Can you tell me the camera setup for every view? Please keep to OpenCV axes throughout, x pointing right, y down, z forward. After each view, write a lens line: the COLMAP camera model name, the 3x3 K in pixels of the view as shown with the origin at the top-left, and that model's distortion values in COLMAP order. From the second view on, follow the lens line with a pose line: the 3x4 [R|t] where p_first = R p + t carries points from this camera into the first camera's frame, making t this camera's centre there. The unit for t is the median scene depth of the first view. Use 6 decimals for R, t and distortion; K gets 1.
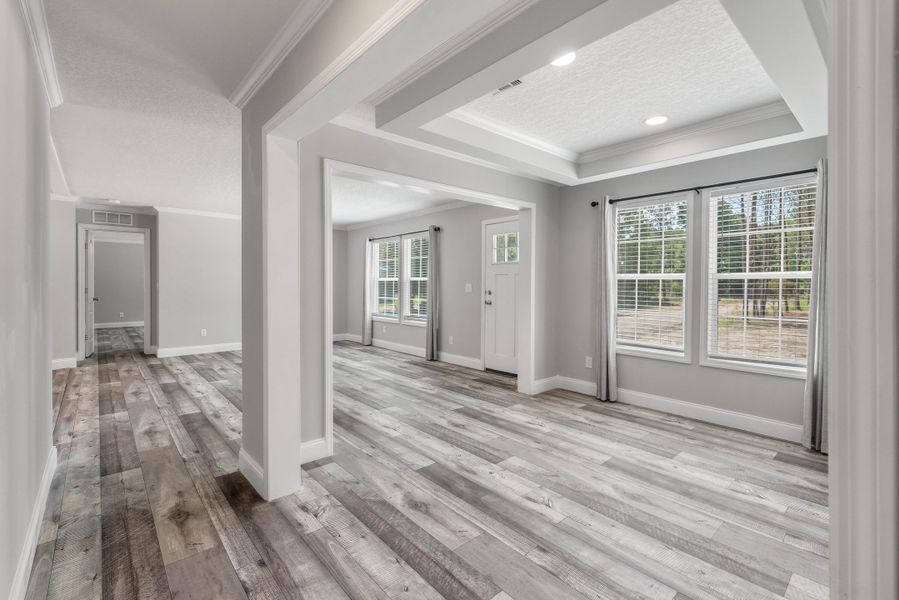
lens RADIAL K [[401.7, 0, 448.6], [0, 401.7, 275.8], [0, 0, 1]] dist [0.009080, 0.001384]
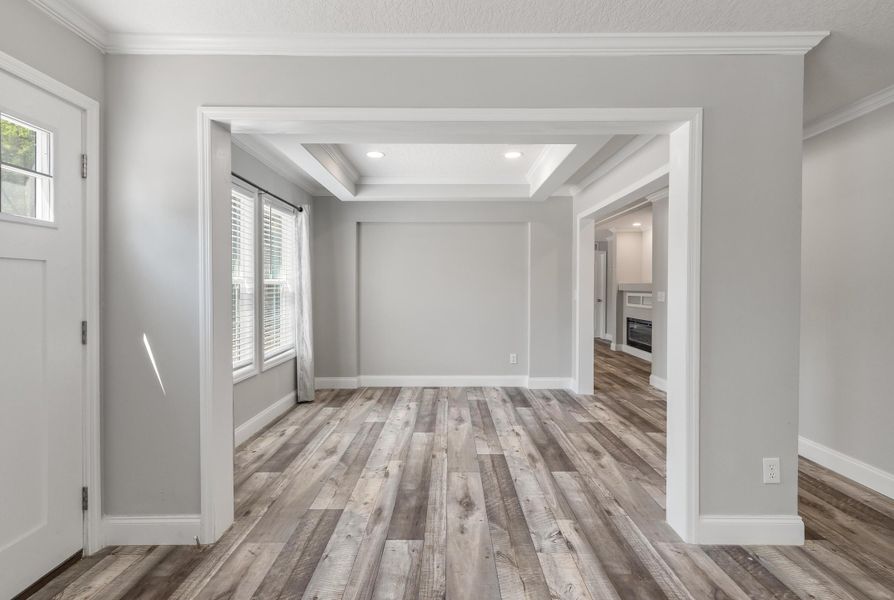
lens RADIAL K [[418.1, 0, 451.8], [0, 418.1, 282.2], [0, 0, 1]] dist [-0.001564, 0.002409]
pose [[-0.756314, 0.000158, 0.654209, -0.591608], [-0.018283, 0.999604, -0.021379, 0.023499], [-0.653953, -0.028130, -0.756012, 2.213071]]
